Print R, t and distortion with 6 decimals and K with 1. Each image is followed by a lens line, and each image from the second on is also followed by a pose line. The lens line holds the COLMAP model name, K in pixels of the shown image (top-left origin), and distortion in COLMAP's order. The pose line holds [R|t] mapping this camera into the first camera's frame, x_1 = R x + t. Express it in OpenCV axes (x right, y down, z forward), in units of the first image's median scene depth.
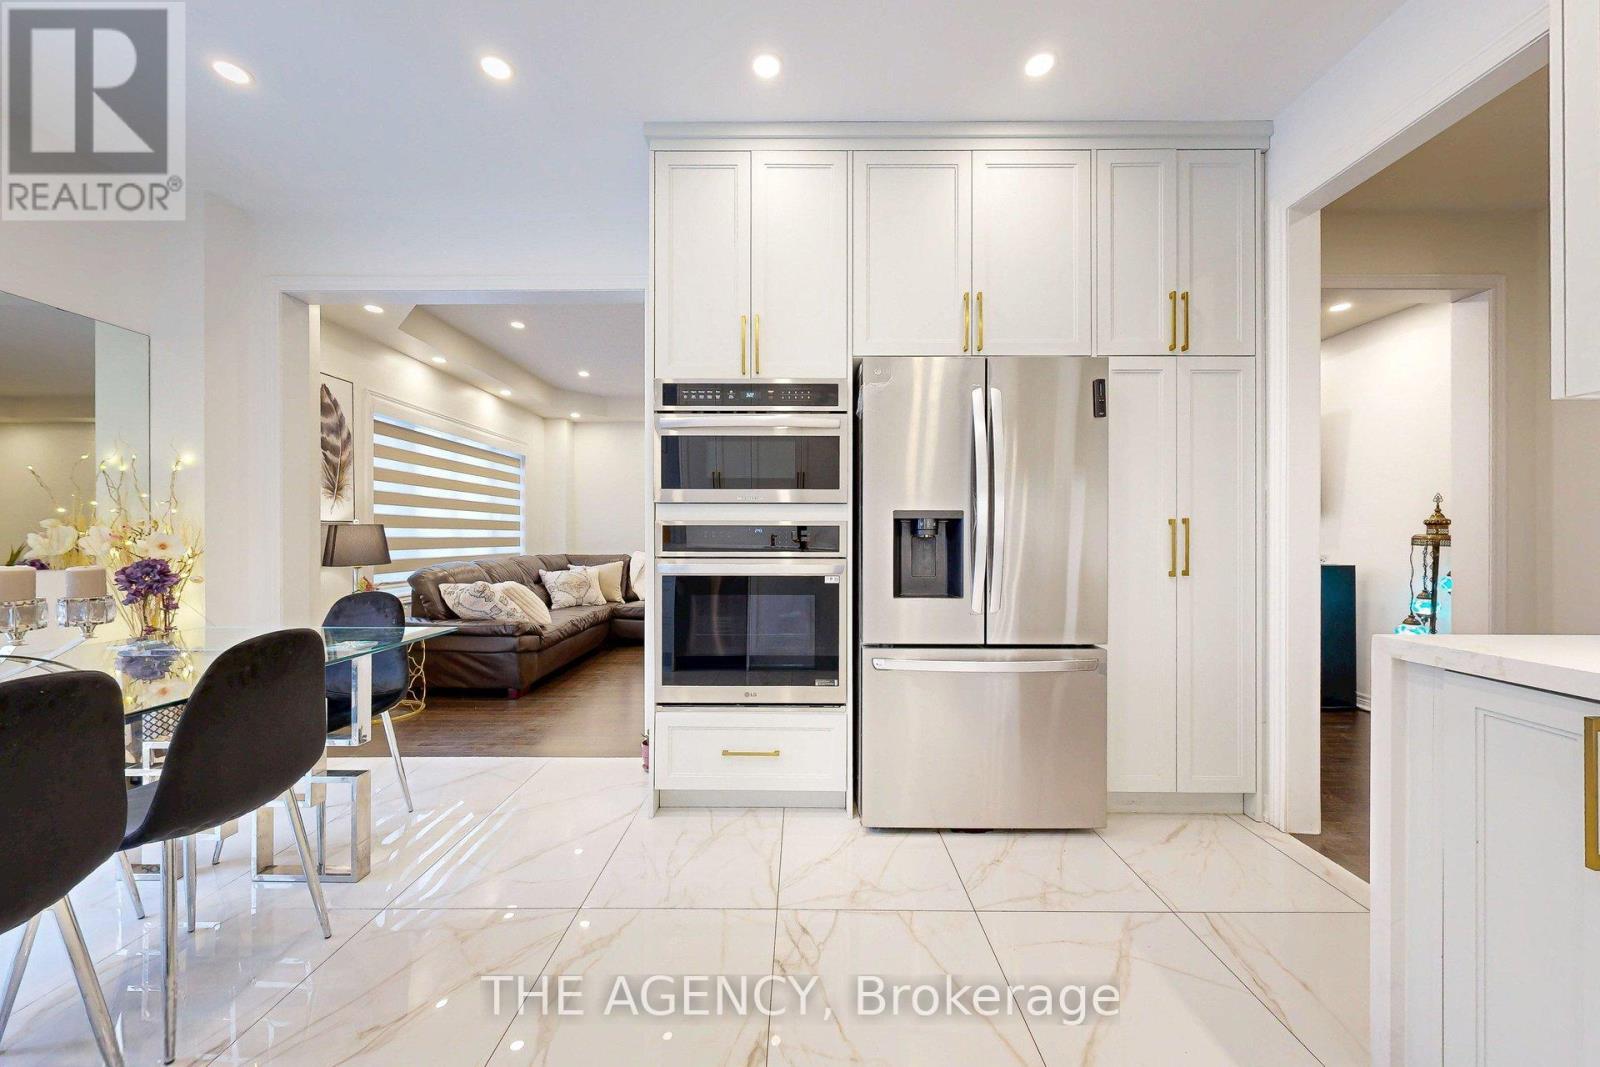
lens RADIAL K [[574.8, 0, 800.0], [0, 574.8, 533.5], [0, 0, 1]] dist [0.006722, -0.000169]
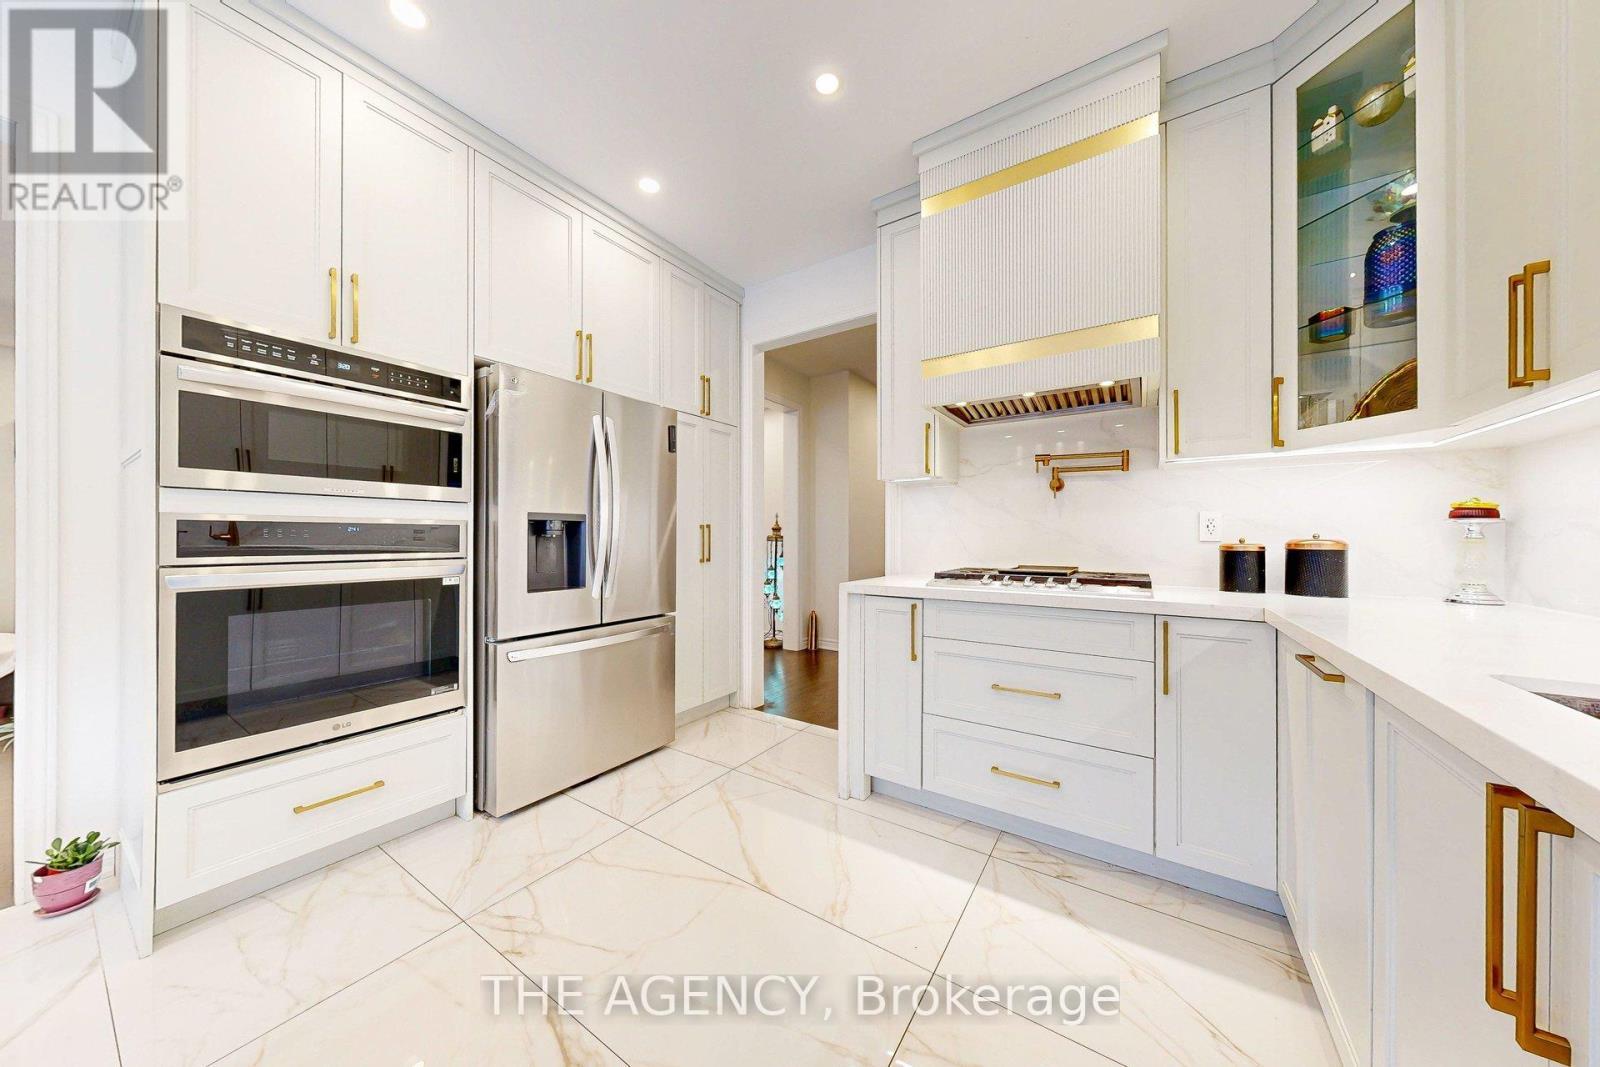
lens RADIAL K [[574.8, 0, 800.0], [0, 574.8, 533.5], [0, 0, 1]] dist [0.006722, -0.000169]
pose [[0.511523, 0.004551, 0.859258, -0.482468], [-0.005393, 0.999983, -0.002086, -0.000582], [-0.859253, -0.003567, 0.511539, 0.002573]]
